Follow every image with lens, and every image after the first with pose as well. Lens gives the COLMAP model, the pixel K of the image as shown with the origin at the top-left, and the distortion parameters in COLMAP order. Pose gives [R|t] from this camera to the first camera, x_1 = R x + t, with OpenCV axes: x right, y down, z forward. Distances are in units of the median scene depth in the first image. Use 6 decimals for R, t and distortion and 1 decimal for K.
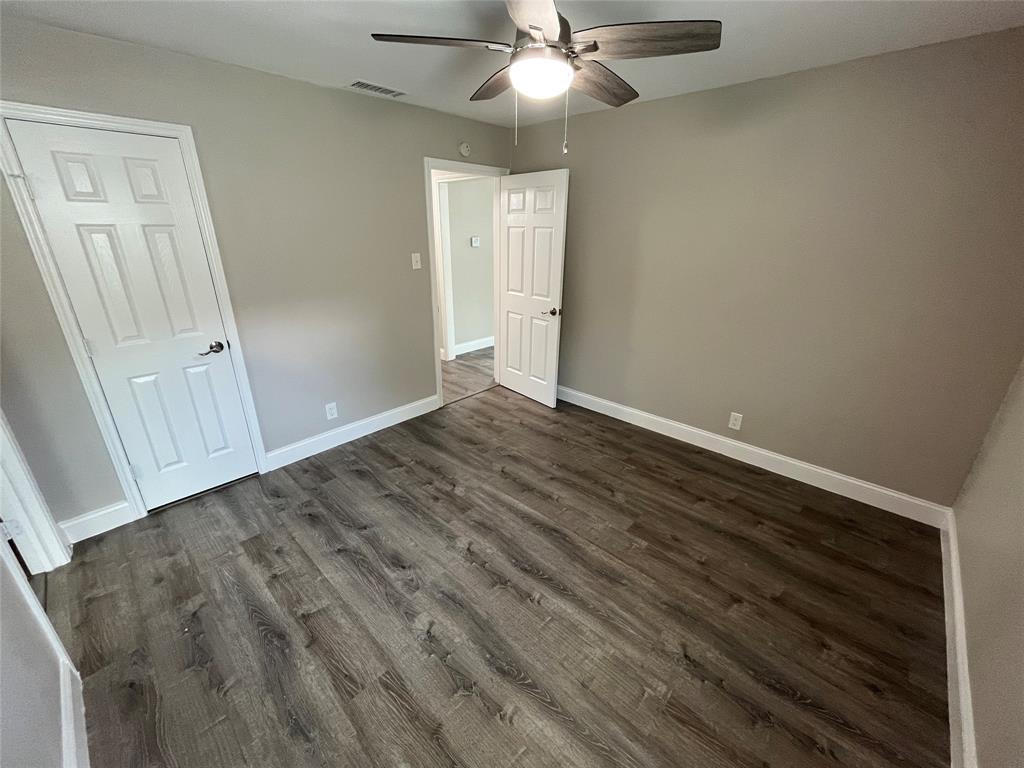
lens RADIAL K [[414.8, 0, 512.2], [0, 414.8, 383.7], [0, 0, 1]] dist [-0.000809, -0.000167]
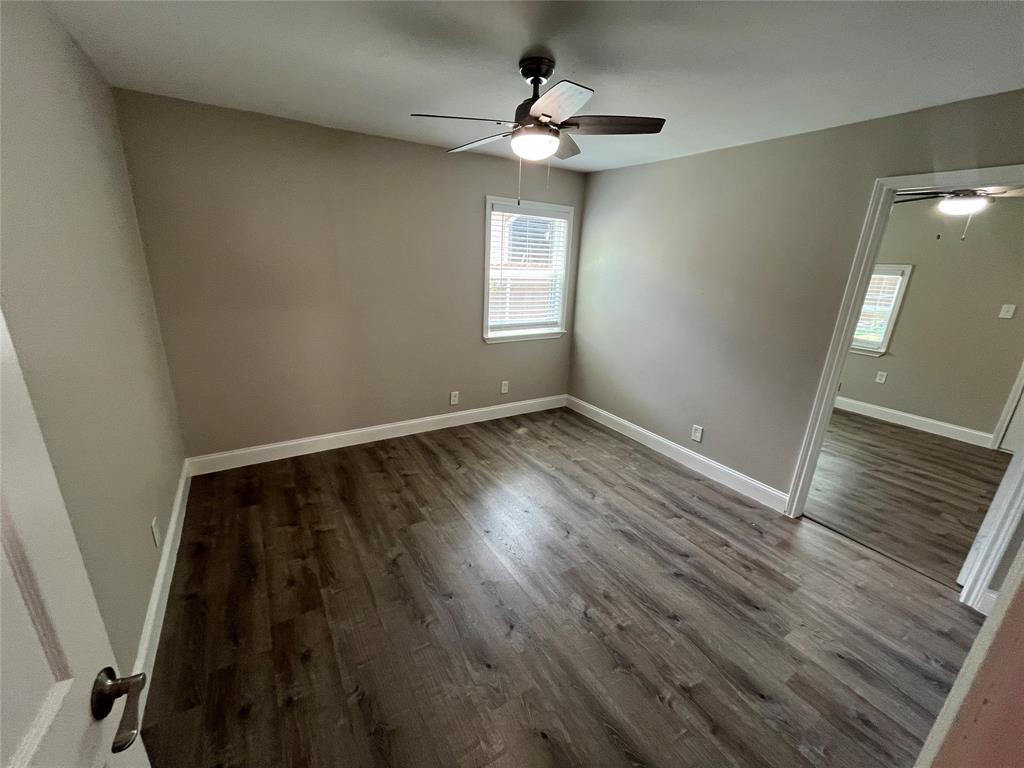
lens RADIAL K [[414.8, 0, 515.9], [0, 414.8, 387.2], [0, 0, 1]] dist [-0.000809, -0.000167]
pose [[-0.968966, -0.118603, 0.216885, -0.159981], [0.040749, 0.788741, 0.613373, -0.611995], [-0.243813, 0.603176, -0.759430, 1.615224]]
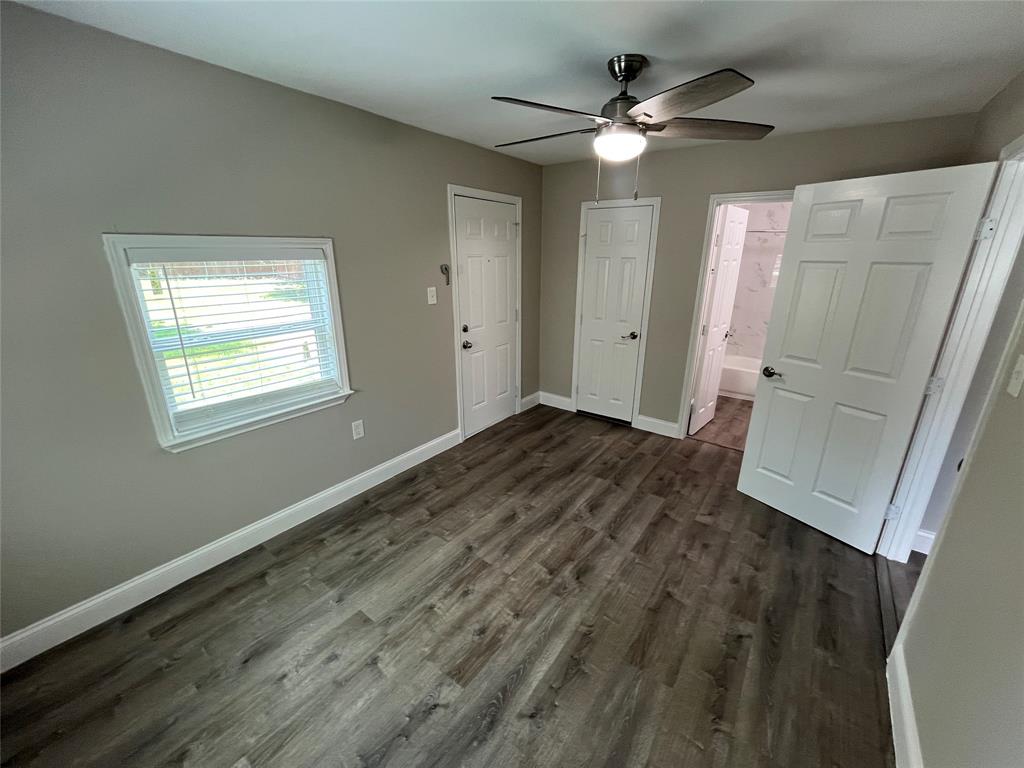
lens RADIAL K [[414.8, 0, 510.0], [0, 414.8, 385.8], [0, 0, 1]] dist [-0.000809, -0.000167]
pose [[0.117086, 0.300455, -0.946582, -0.283655], [-0.359081, 0.901462, 0.241717, 0.112515], [0.925933, 0.311598, 0.213436, -0.322679]]
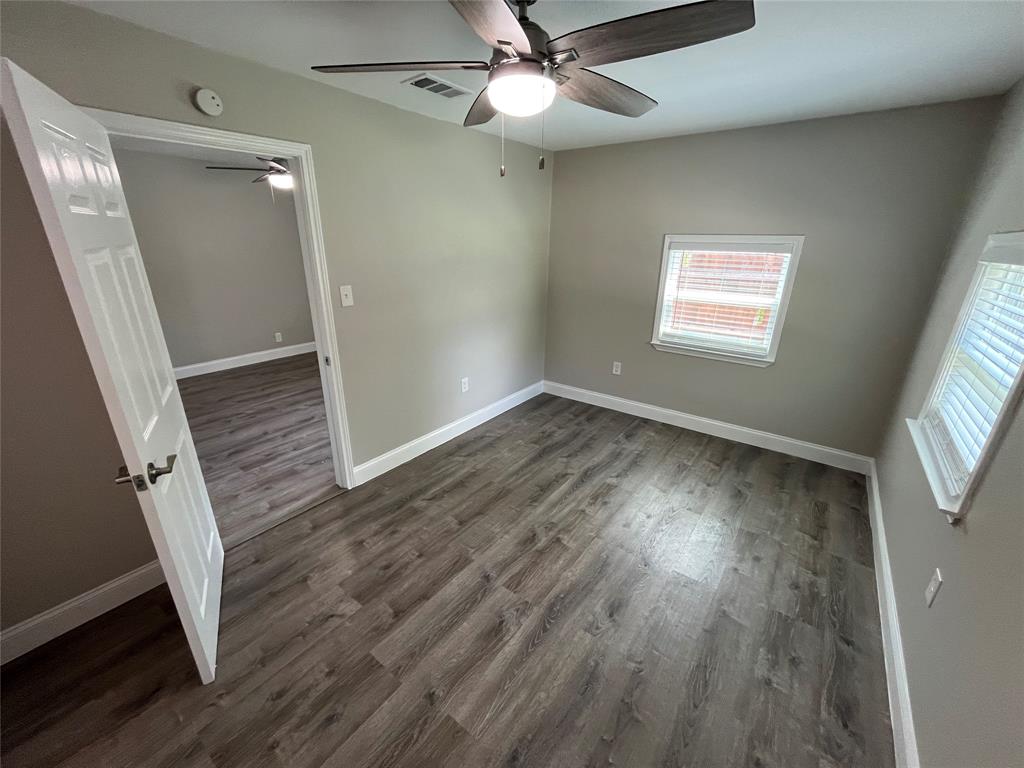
lens RADIAL K [[414.8, 0, 513.1], [0, 414.8, 385.9], [0, 0, 1]] dist [-0.000809, -0.000167]
pose [[-0.118829, -0.340084, 0.932857, -1.909450], [0.336199, 0.870237, 0.360080, -0.051111], [-0.934264, 0.356414, 0.010927, 0.070115]]
